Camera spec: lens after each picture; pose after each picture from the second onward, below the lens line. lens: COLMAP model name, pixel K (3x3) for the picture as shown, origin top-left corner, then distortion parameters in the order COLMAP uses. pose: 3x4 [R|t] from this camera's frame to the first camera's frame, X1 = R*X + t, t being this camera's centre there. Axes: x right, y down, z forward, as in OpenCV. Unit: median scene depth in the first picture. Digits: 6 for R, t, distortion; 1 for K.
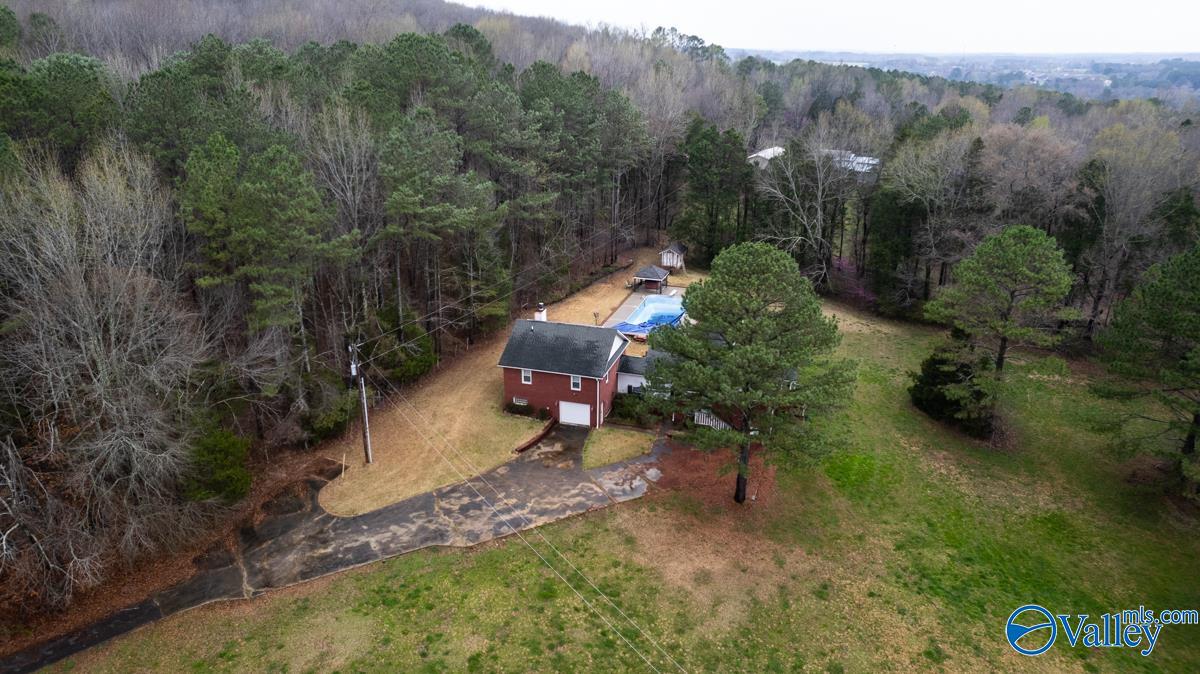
lens RADIAL K [[768.3, 0, 600.2], [0, 768.3, 339.1], [0, 0, 1]] dist [-0.028848, 0.000510]
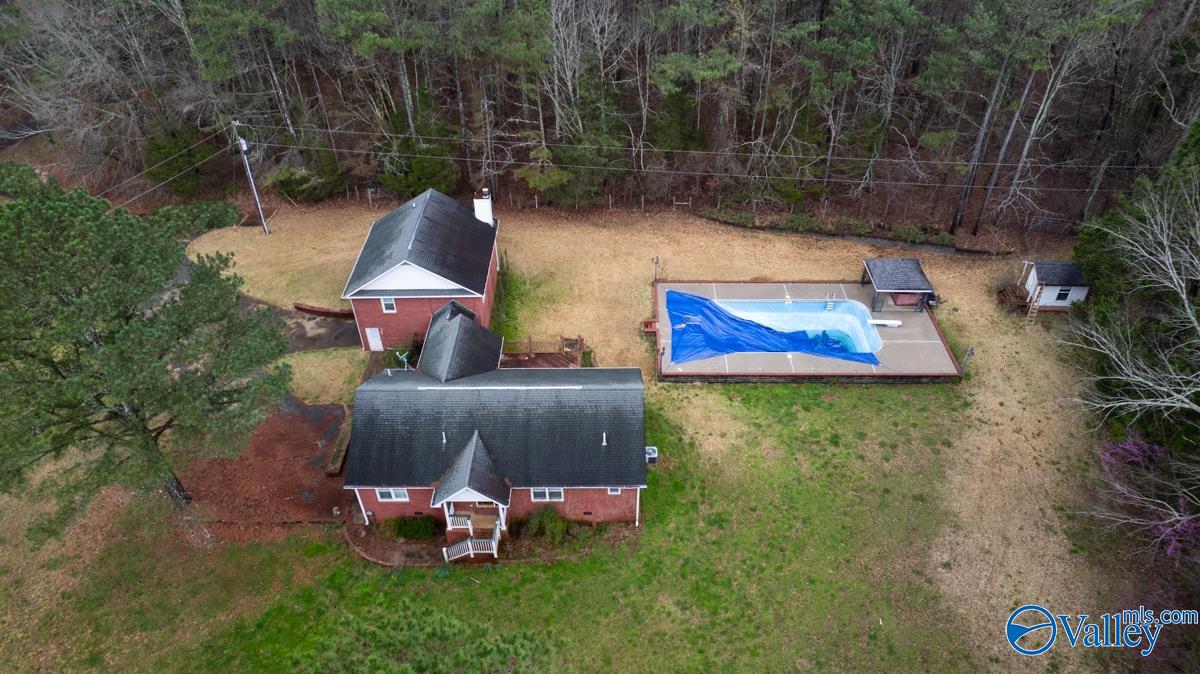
lens RADIAL K [[768.3, 0, 597.8], [0, 768.3, 327.7], [0, 0, 1]] dist [-0.028848, 0.000510]
pose [[0.282028, 0.586578, -0.759201, 0.702225], [-0.326205, 0.802807, 0.499090, -0.406959], [0.902247, 0.106899, 0.417759, 0.930994]]
